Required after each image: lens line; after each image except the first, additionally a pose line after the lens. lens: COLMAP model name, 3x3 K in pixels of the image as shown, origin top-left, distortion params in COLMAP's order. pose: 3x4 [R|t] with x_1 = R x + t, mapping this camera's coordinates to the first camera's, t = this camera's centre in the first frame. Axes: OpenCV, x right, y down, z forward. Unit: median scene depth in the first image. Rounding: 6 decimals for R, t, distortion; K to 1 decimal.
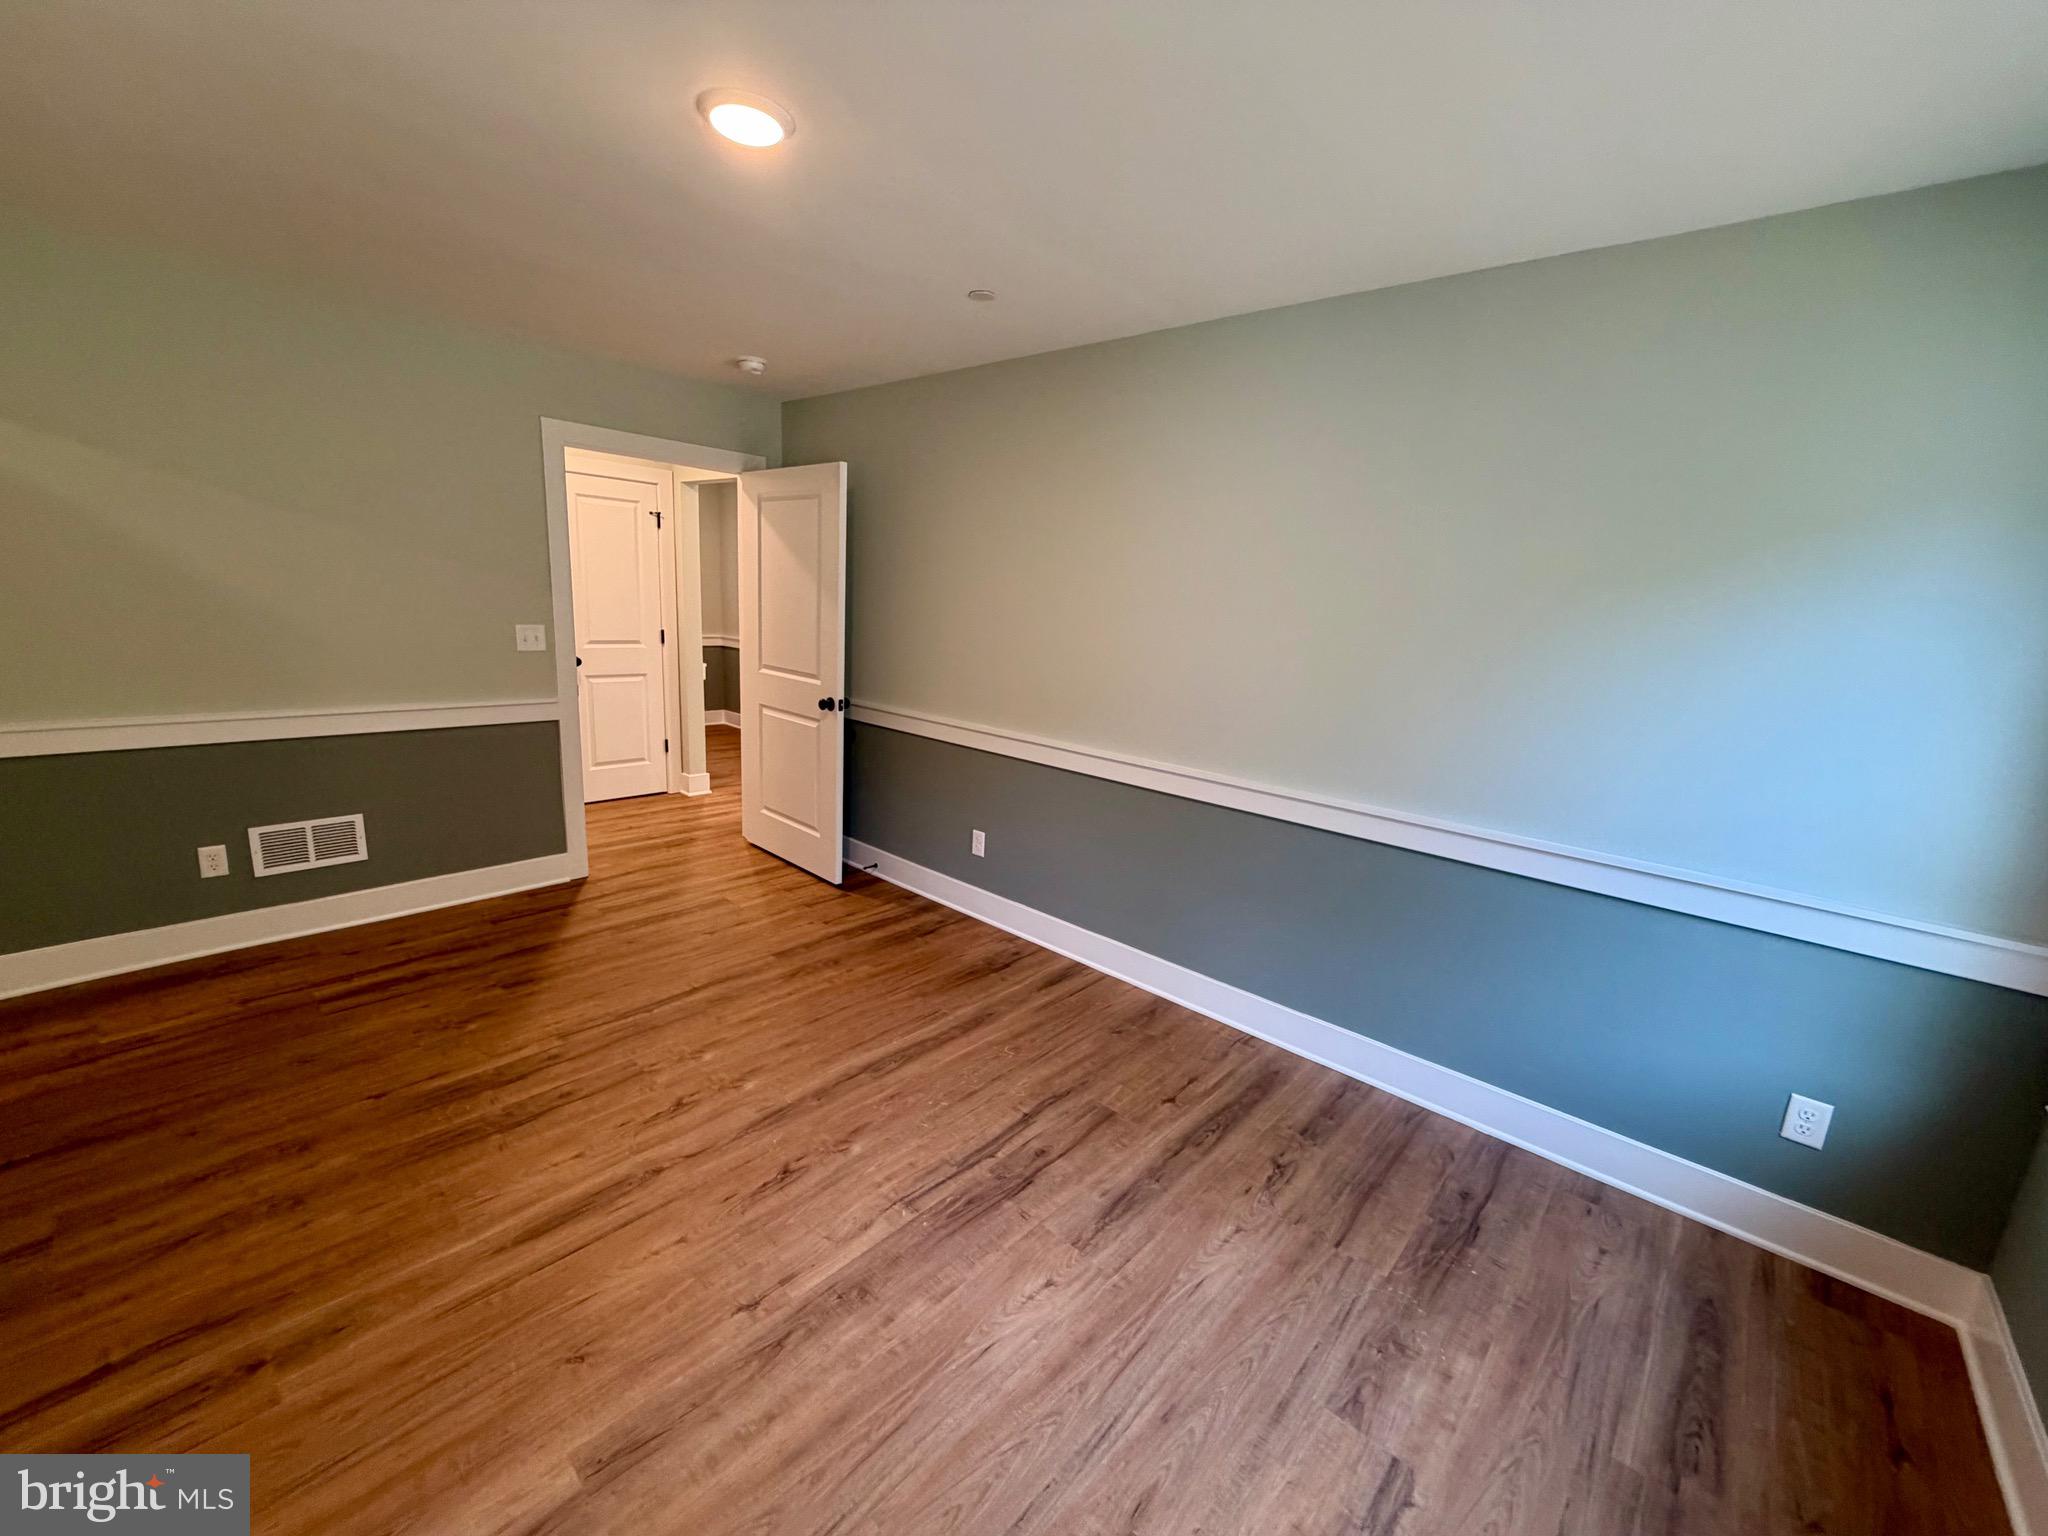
lens RADIAL K [[818.8, 0, 1034.8], [0, 818.8, 770.6], [0, 0, 1]] dist [0.000207, 0.000522]
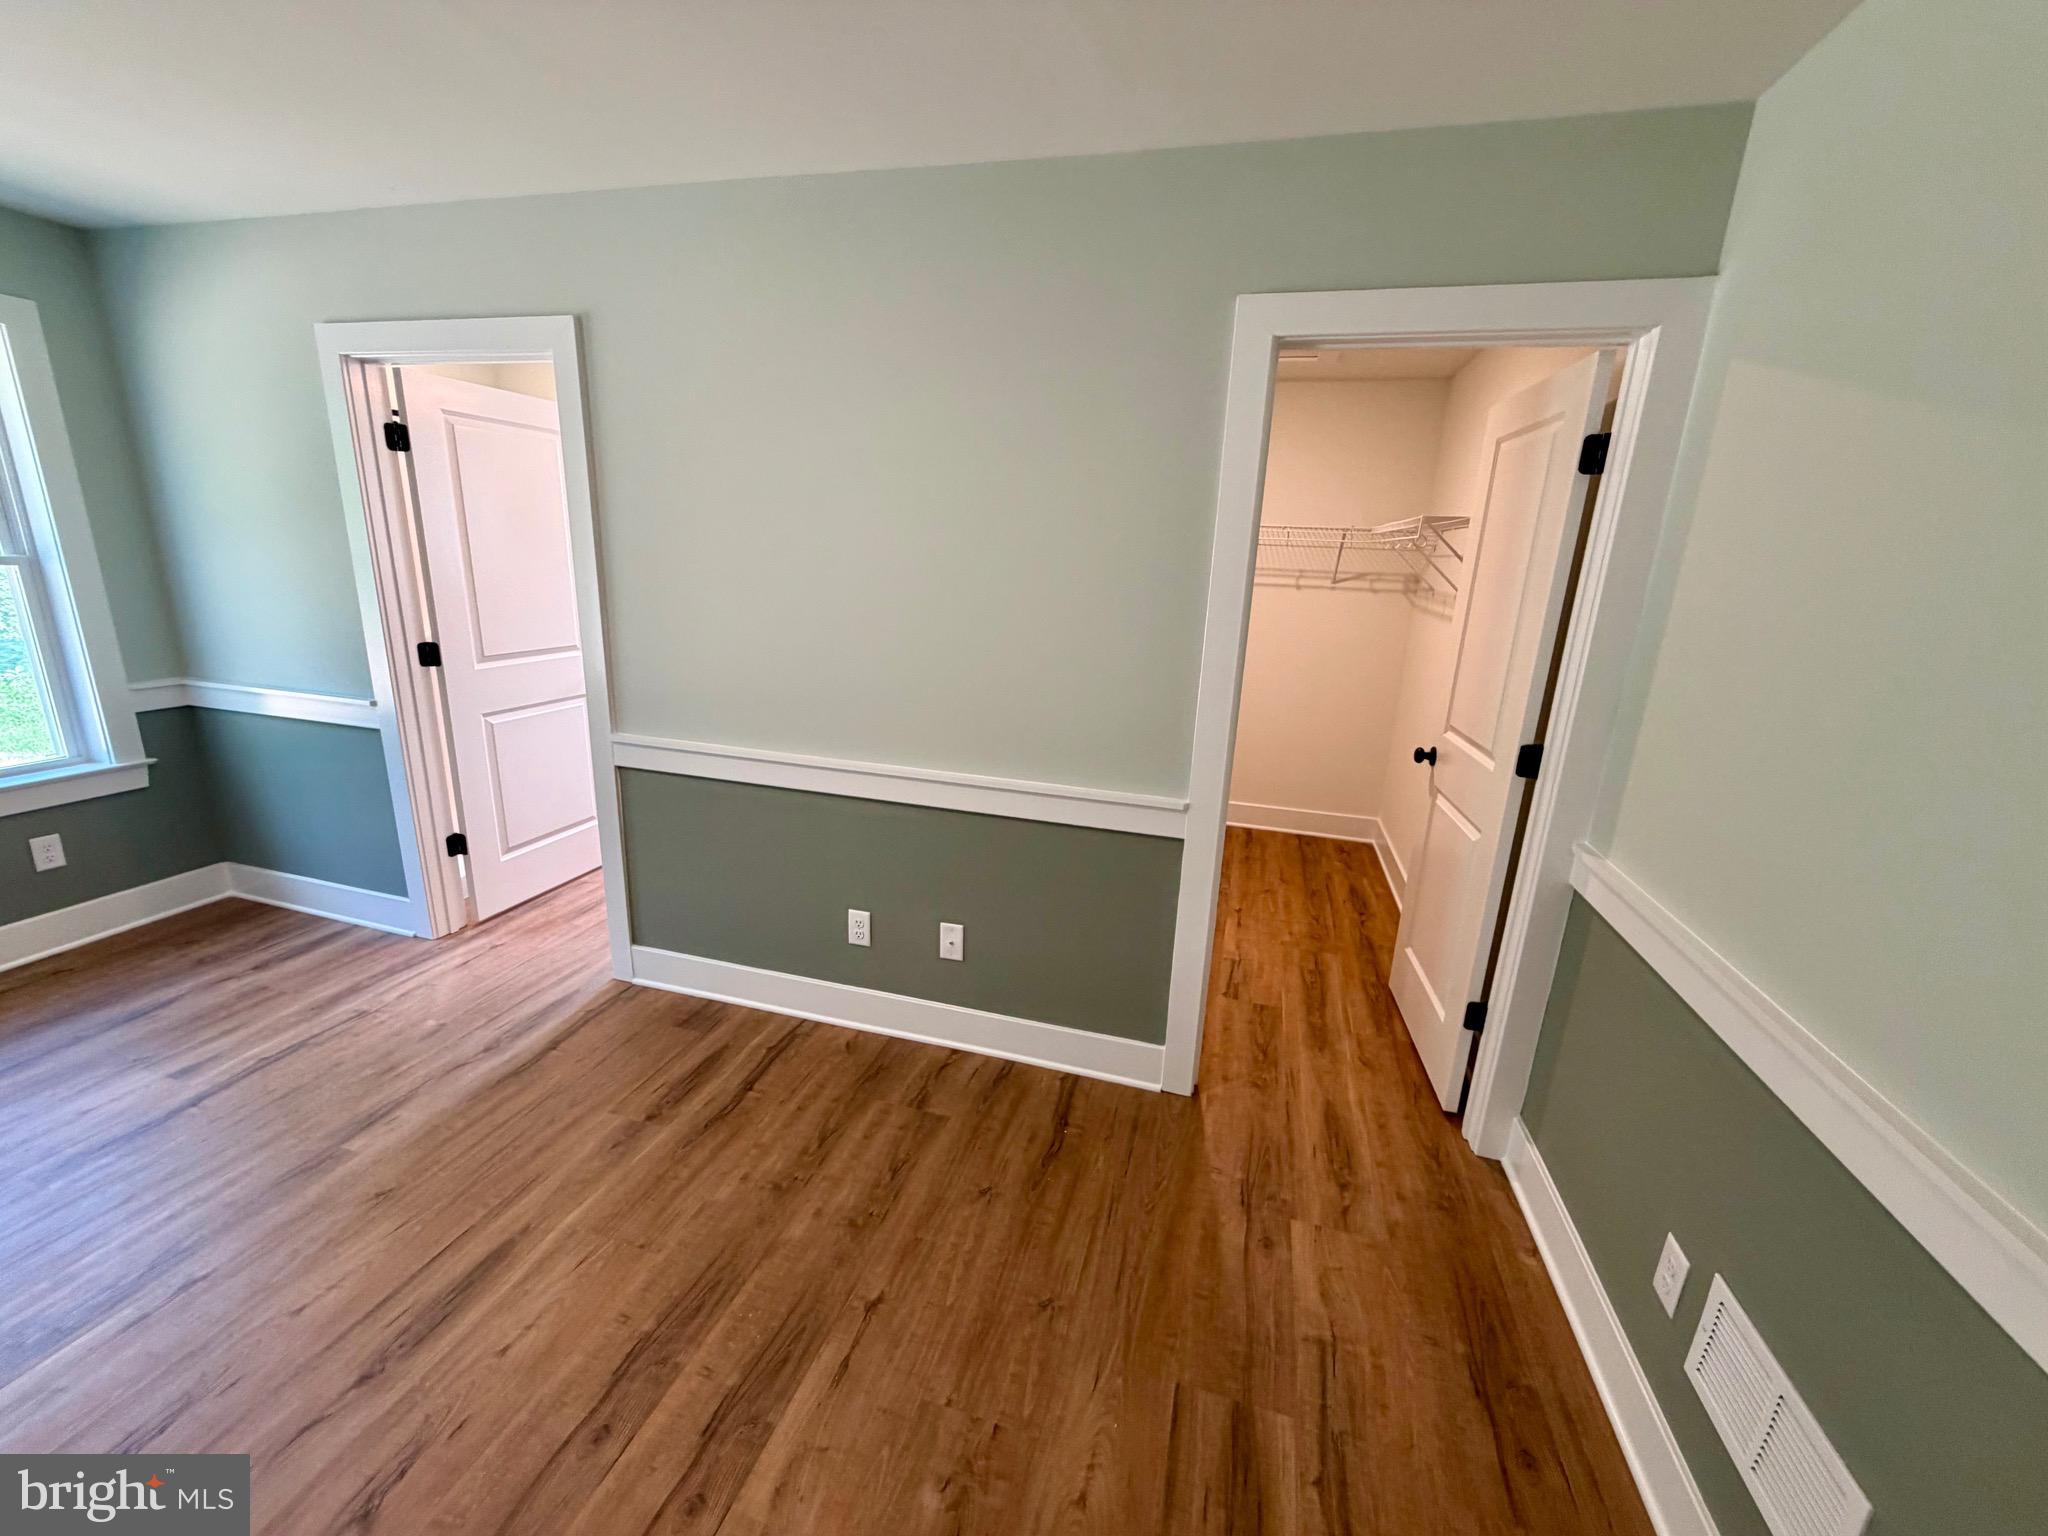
lens RADIAL K [[818.8, 0, 1016.9], [0, 818.8, 771.7], [0, 0, 1]] dist [0.000207, 0.000522]
pose [[-0.900085, 0.016691, -0.435395, -0.653289], [-0.182605, 0.892826, 0.411724, -0.368261], [0.395605, 0.450092, -0.800571, 1.518573]]
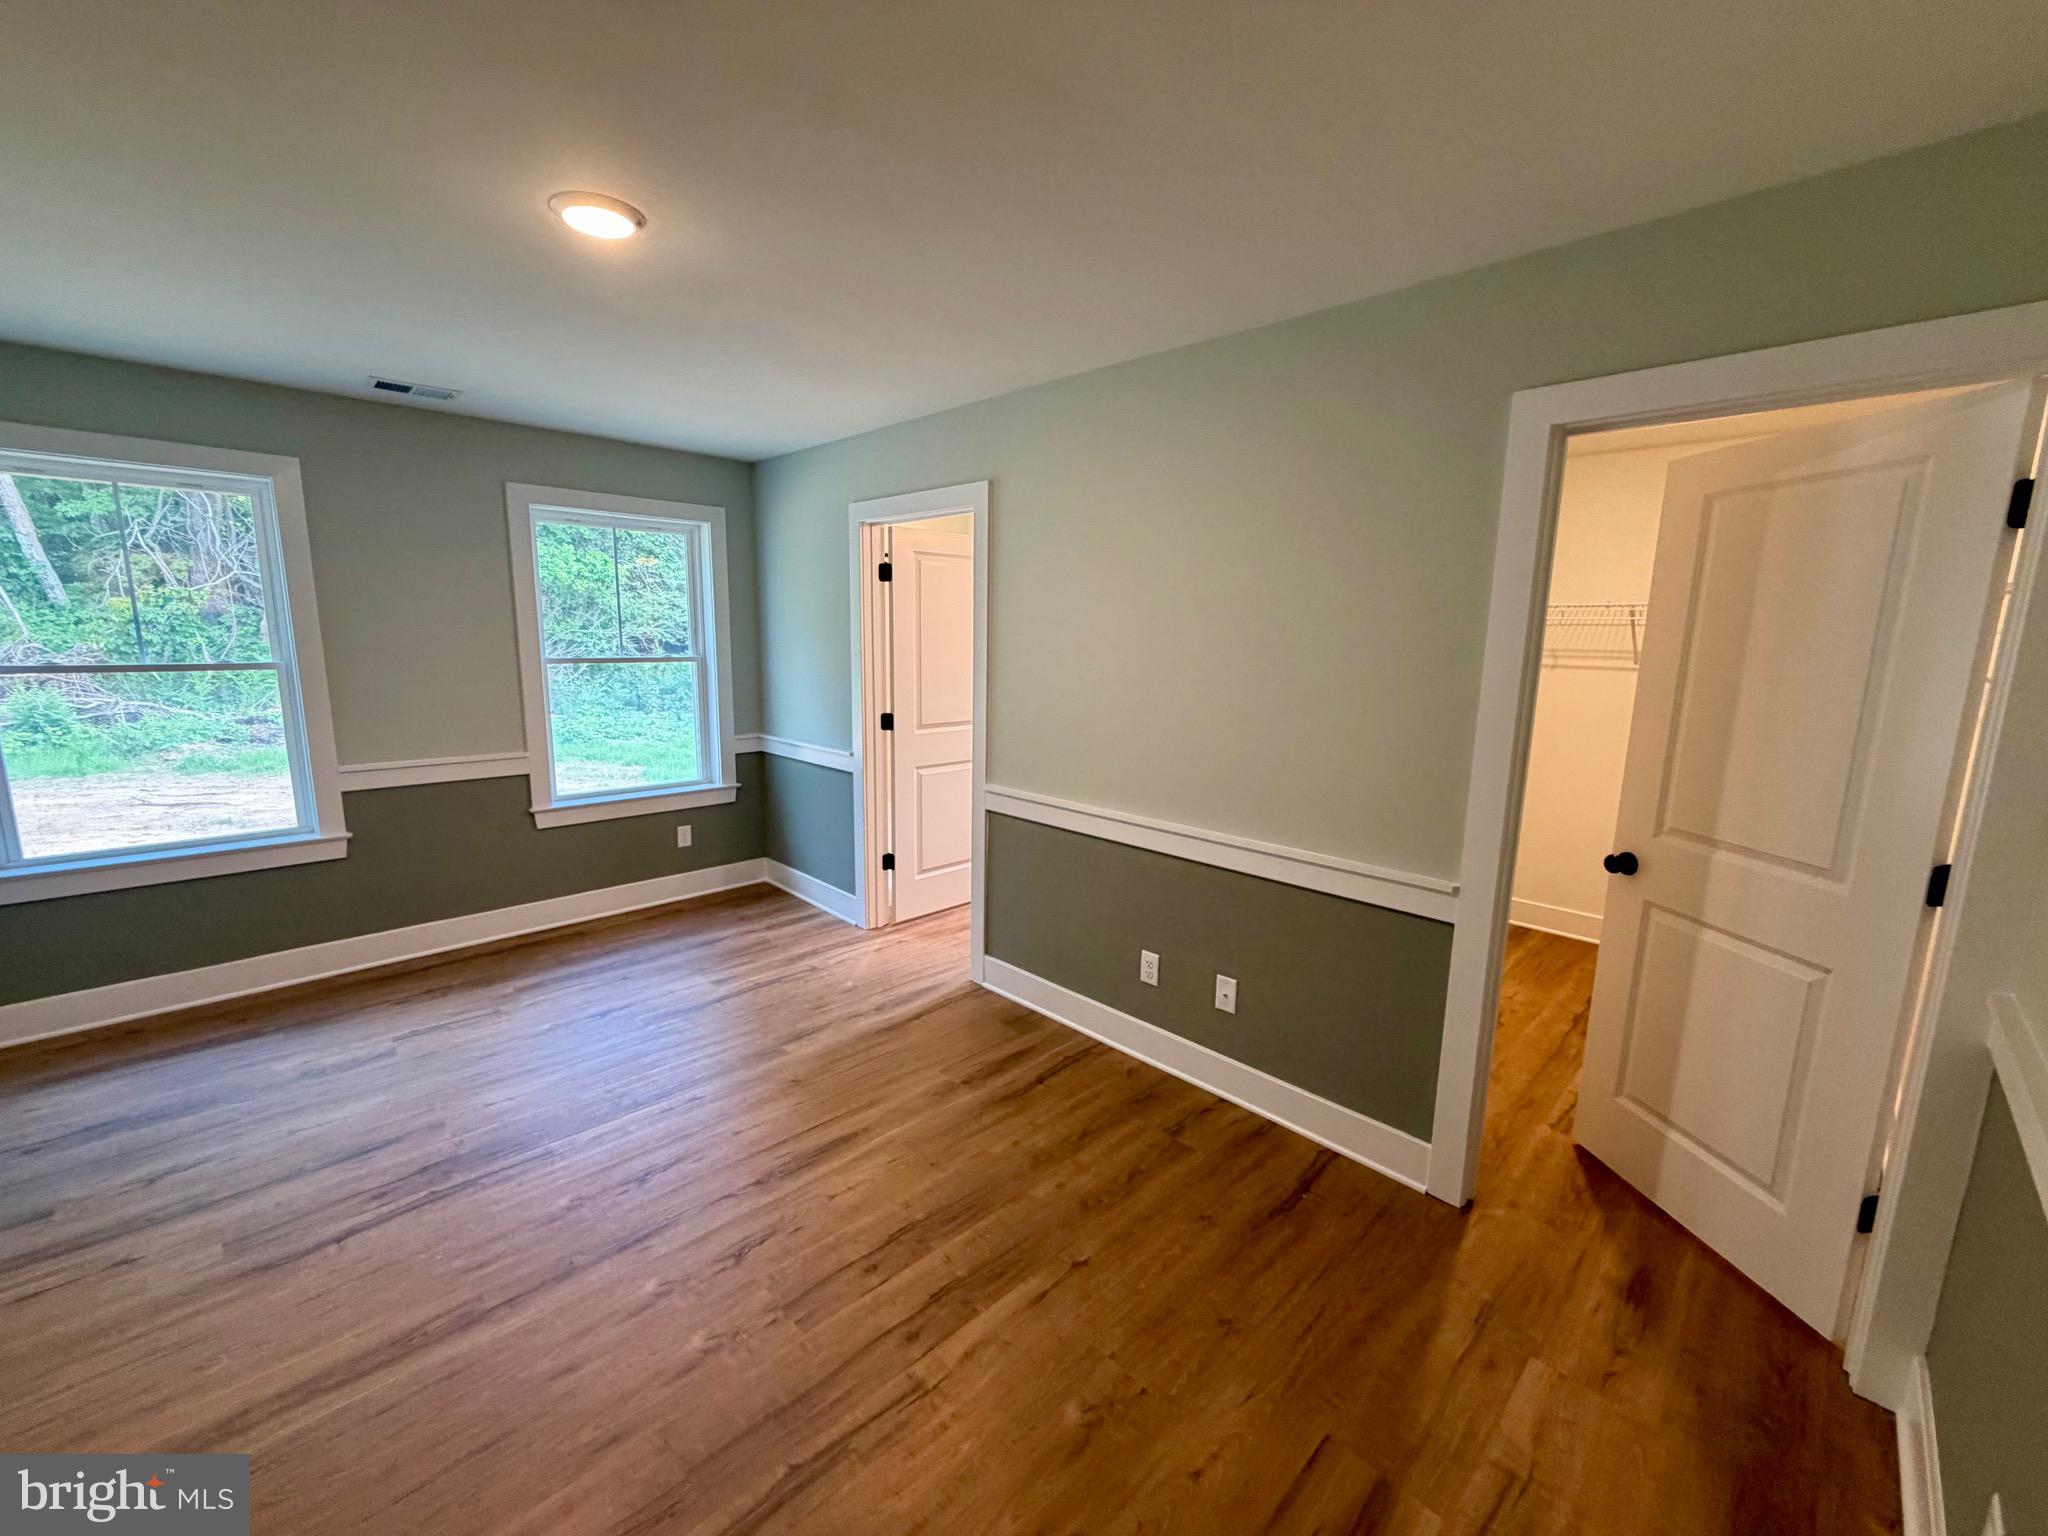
lens RADIAL K [[818.8, 0, 1014.3], [0, 818.8, 769.2], [0, 0, 1]] dist [0.000207, 0.000522]
pose [[-0.993968, -0.086485, 0.067434, -0.802409], [-0.055073, 0.925373, 0.375036, -0.429062], [-0.094836, 0.369061, -0.924554, 1.723093]]
